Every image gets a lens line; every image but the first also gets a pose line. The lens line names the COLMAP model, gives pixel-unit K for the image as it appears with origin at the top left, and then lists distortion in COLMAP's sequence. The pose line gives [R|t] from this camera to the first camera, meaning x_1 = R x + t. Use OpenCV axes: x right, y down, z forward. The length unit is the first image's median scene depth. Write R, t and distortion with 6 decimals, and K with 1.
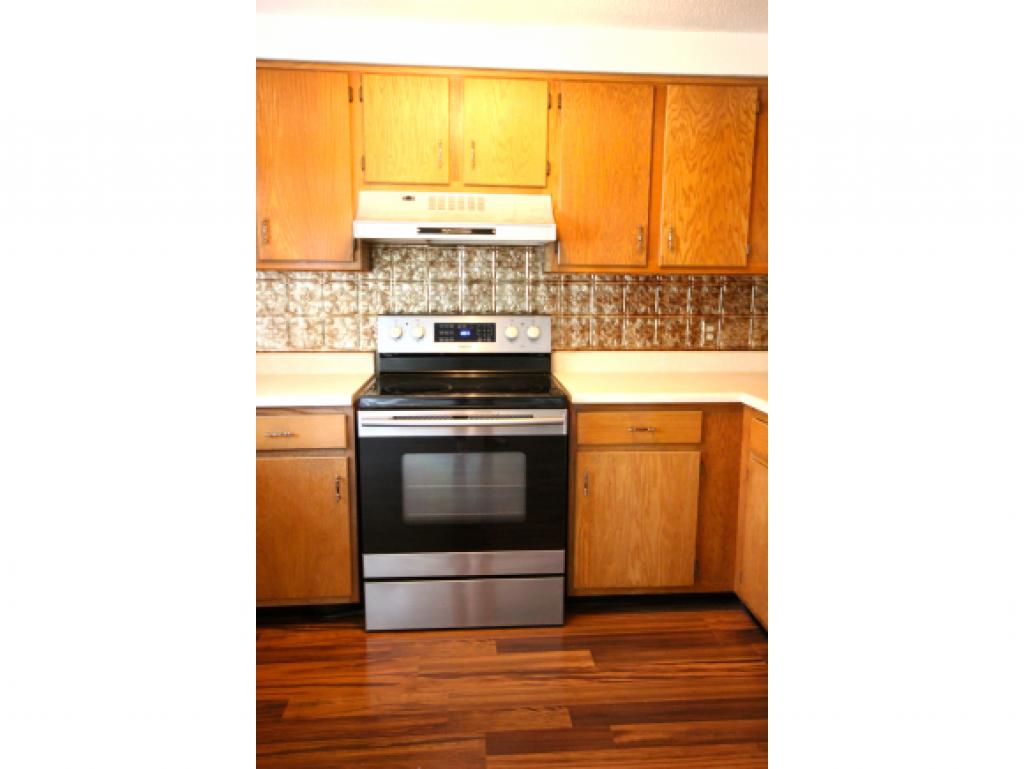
lens RADIAL K [[598.3, 0, 512.0], [0, 598.3, 384.5], [0, 0, 1]] dist [0.003547, 0.000614]
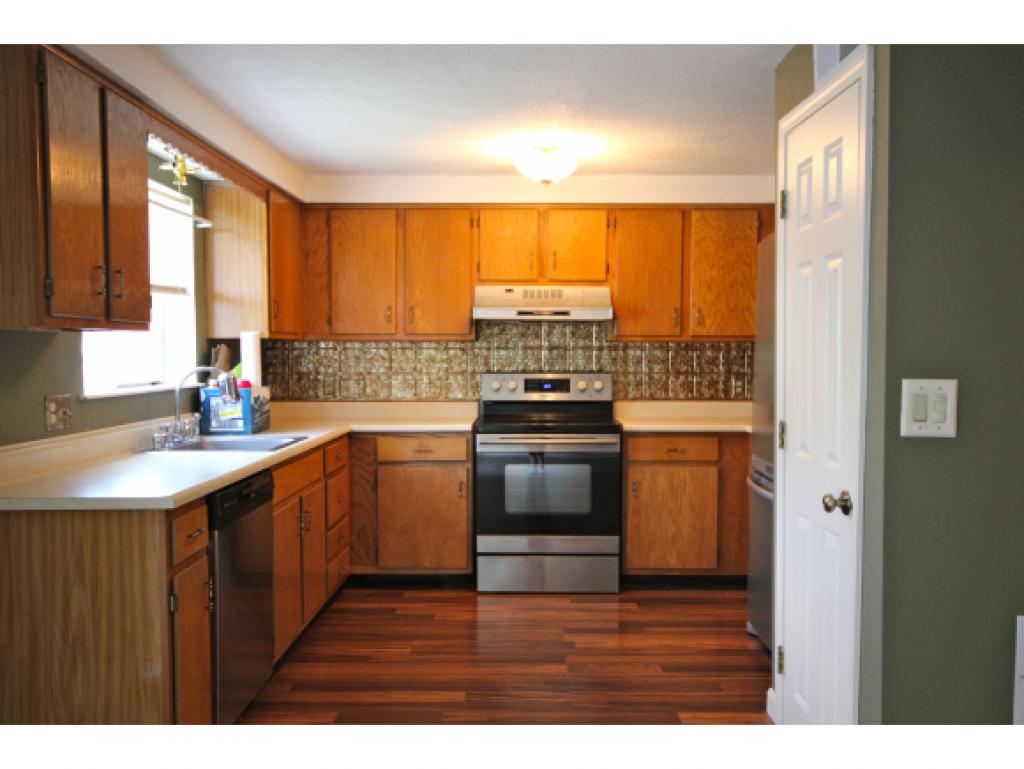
lens RADIAL K [[911.5, 0, 512.0], [0, 911.5, 384.5], [0, 0, 1]] dist [-0.002967, -0.001104]
pose [[0.995801, -0.002100, -0.091518, 0.032158], [-0.010564, 0.990422, -0.137669, 0.207457], [0.090930, 0.138058, 0.986241, -1.097921]]
